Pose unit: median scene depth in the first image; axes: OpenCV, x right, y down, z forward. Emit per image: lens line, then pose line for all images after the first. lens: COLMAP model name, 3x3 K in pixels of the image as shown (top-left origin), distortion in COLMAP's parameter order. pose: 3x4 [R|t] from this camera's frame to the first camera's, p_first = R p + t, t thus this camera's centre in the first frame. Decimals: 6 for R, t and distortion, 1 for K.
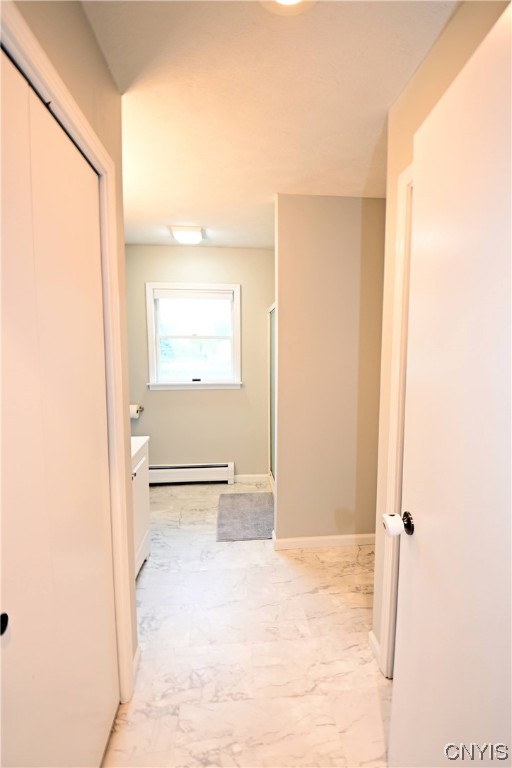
lens RADIAL K [[350.4, 0, 255.4], [0, 350.4, 385.2], [0, 0, 1]] dist [-0.015931, -0.000666]
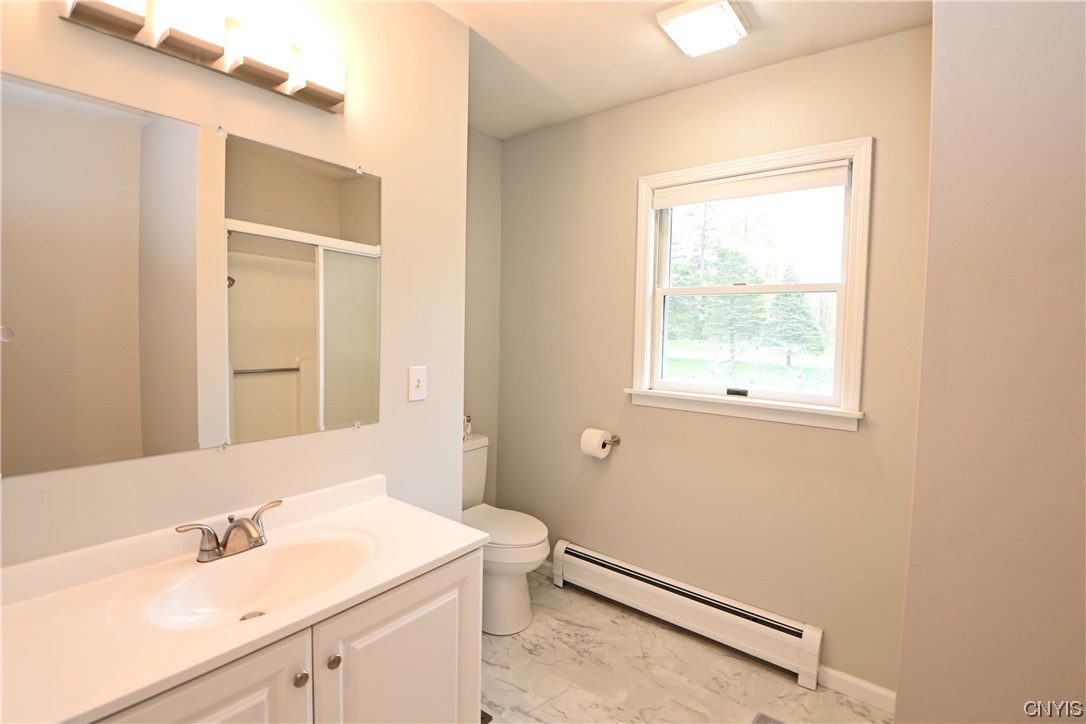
lens RADIAL K [[495.6, 0, 546.8], [0, 495.6, 351.8], [0, 0, 1]] dist [-0.015931, -0.000666]
pose [[0.731482, 0.049342, -0.680073, 0.062186], [-0.080204, 0.996681, -0.013954, -0.037105], [0.677127, 0.064751, 0.733012, 0.424393]]
